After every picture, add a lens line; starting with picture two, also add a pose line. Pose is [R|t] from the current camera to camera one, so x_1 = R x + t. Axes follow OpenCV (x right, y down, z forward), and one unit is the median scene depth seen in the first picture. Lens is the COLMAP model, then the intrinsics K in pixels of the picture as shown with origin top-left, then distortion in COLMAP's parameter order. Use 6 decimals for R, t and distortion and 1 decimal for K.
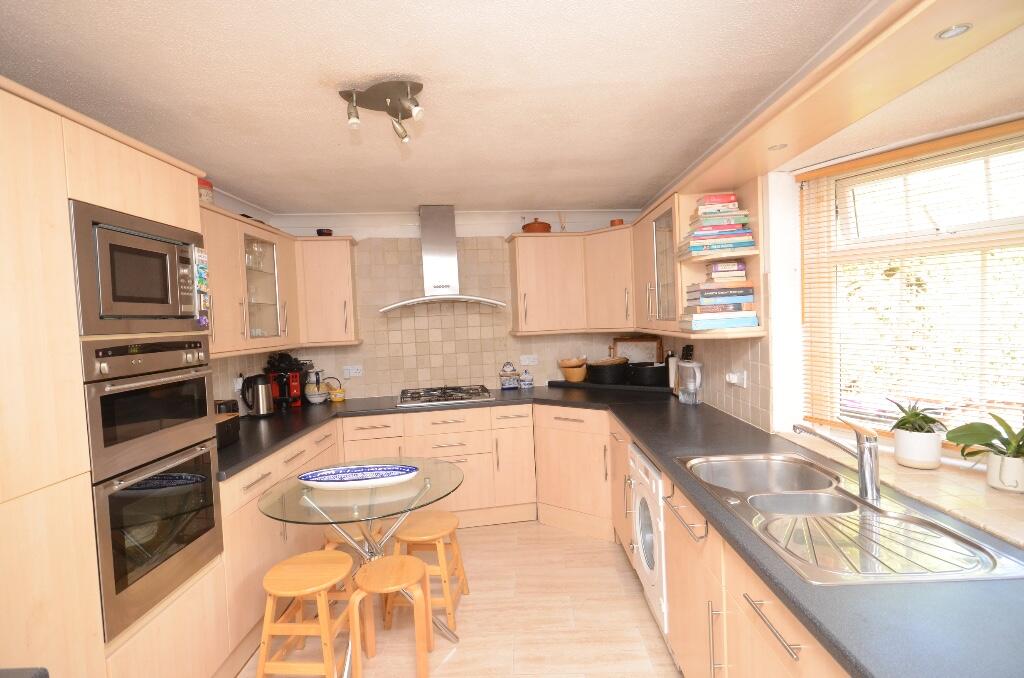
lens RADIAL K [[525.3, 0, 512.0], [0, 525.3, 339.0], [0, 0, 1]] dist [-0.000208, -0.000054]
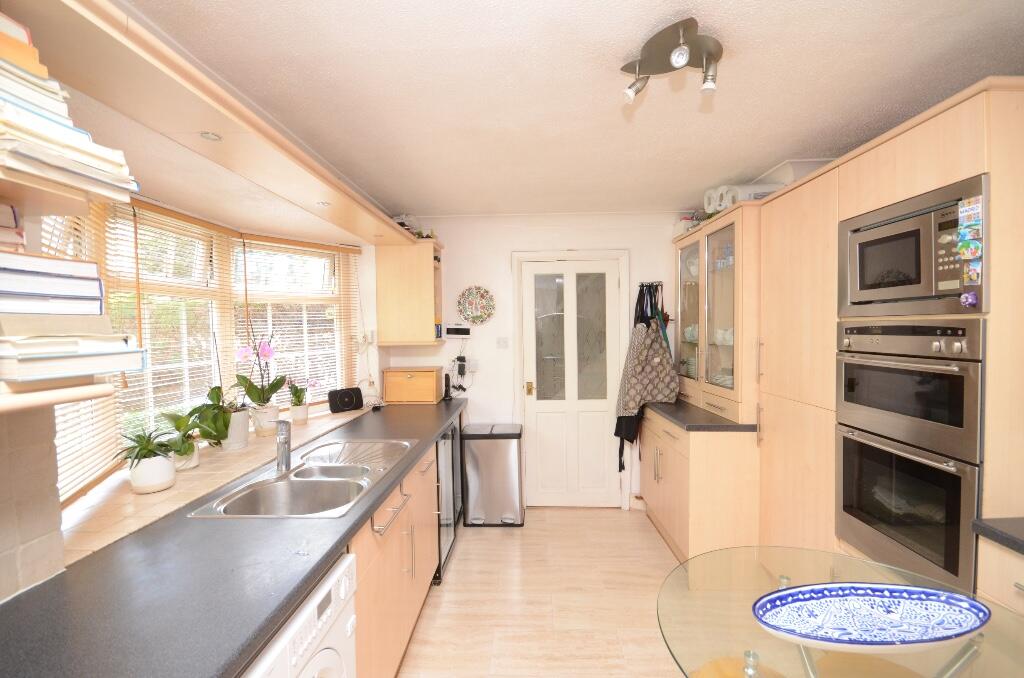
lens RADIAL K [[456.0, 0, 512.0], [0, 456.0, 339.0], [0, 0, 1]] dist [-0.000782, -0.007560]
pose [[-0.997924, 0.058770, 0.026351, 0.030645], [0.060326, 0.996204, 0.062760, -0.062273], [-0.022563, 0.064220, -0.997681, 1.768708]]
